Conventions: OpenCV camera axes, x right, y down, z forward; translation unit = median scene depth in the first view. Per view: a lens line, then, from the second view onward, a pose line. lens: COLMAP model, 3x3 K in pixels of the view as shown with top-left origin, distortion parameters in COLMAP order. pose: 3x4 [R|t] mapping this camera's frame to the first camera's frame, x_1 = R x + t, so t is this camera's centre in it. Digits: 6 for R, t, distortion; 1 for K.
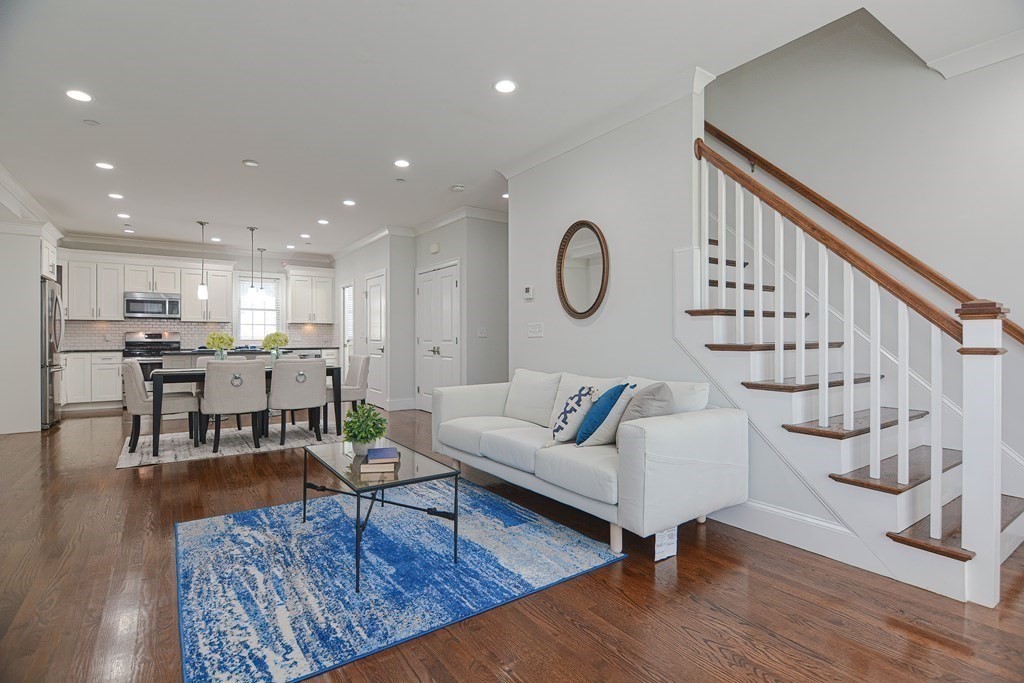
lens RADIAL K [[490.6, 0, 514.1], [0, 490.6, 349.7], [0, 0, 1]] dist [-0.000838, -0.008853]
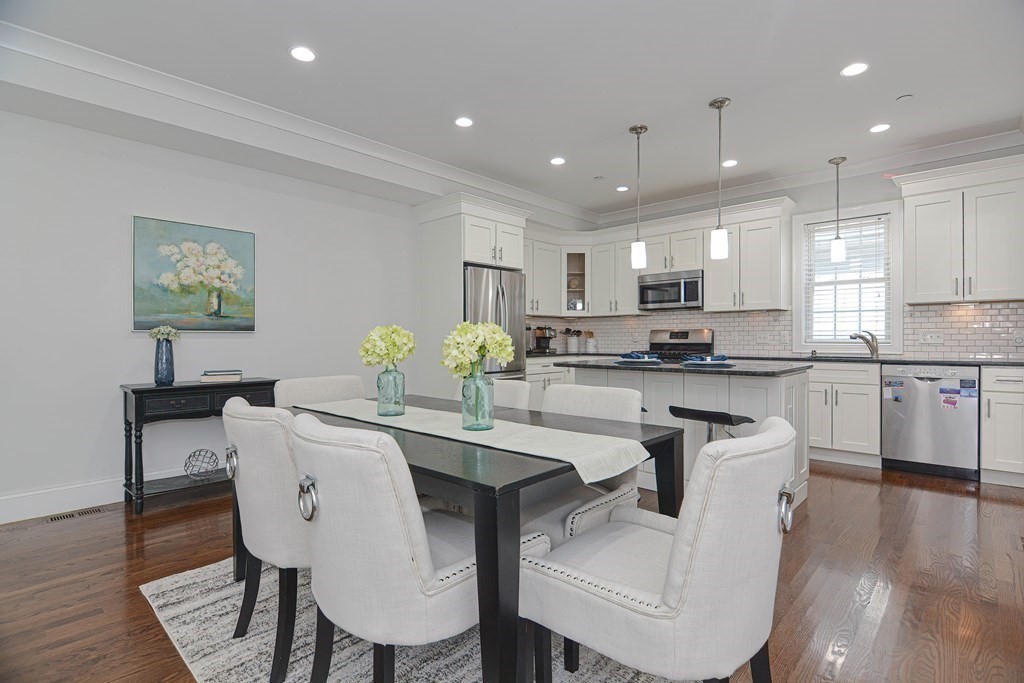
lens RADIAL K [[496.3, 0, 519.6], [0, 496.3, 339.2], [0, 0, 1]] dist [0.002314, -0.007833]
pose [[0.213762, 0.001019, -0.976885, -0.099428], [-0.018311, 0.999828, -0.002964, -0.016024], [0.976714, 0.018522, 0.213744, 0.630650]]
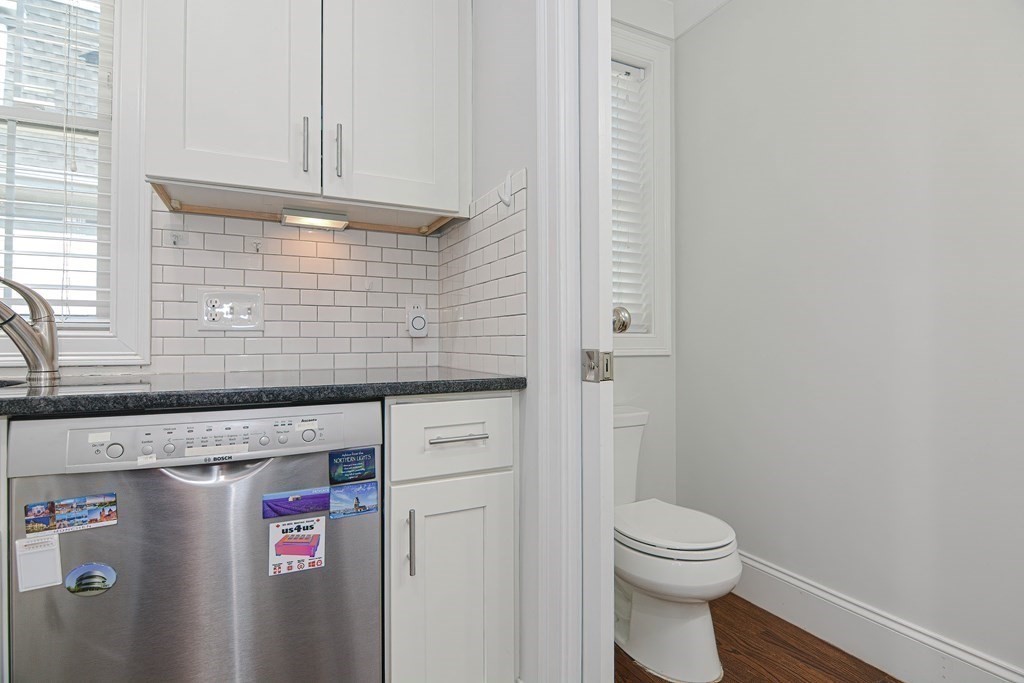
lens RADIAL K [[504.7, 0, 520.4], [0, 504.7, 341.5], [0, 0, 1]] dist [0.000345, -0.007888]
pose [[0.990502, -0.004227, -0.137434, -0.391701], [0.000062, 0.999541, -0.030293, -0.011576], [0.137499, 0.029997, 0.990048, 1.004708]]
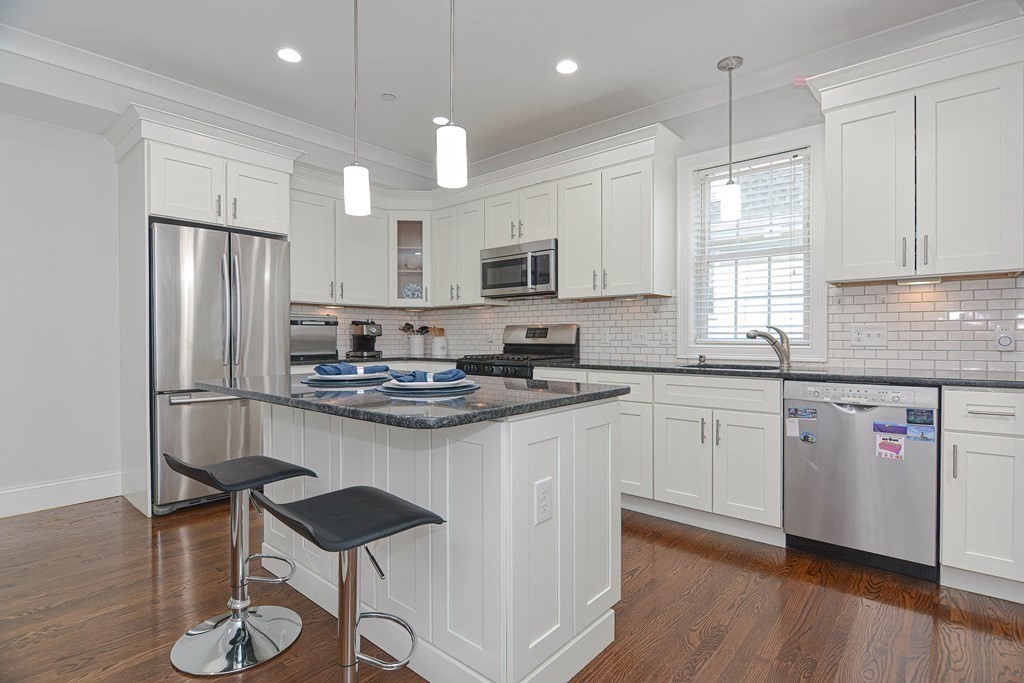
lens RADIAL K [[499.1, 0, 512.0], [0, 499.1, 341.5], [0, 0, 1]] dist [0.001773, -0.011173]
pose [[0.239957, 0.007797, -0.970752, -0.250596], [-0.020104, 0.999793, 0.003060, -0.020157], [0.970575, 0.018782, 0.240064, 0.855198]]
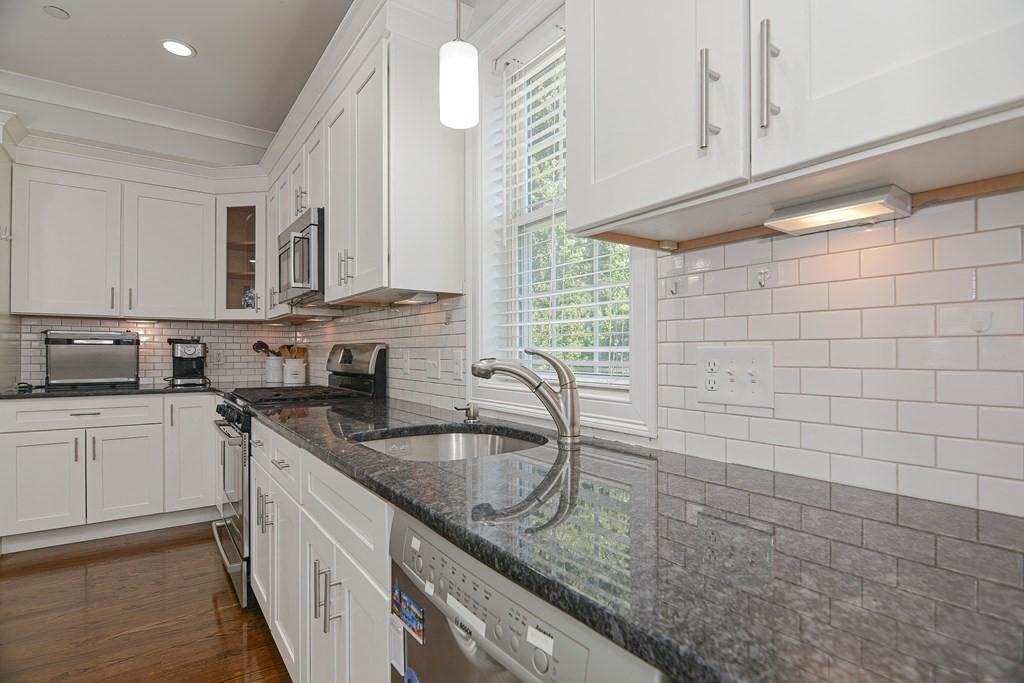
lens RADIAL K [[504.0, 0, 514.5], [0, 504.0, 349.9], [0, 0, 1]] dist [0.000500, -0.006030]
pose [[0.007057, -0.002318, -0.999972, -0.392938], [-0.020839, 0.999780, -0.002464, -0.033284], [0.999758, 0.020856, 0.007007, 1.113332]]
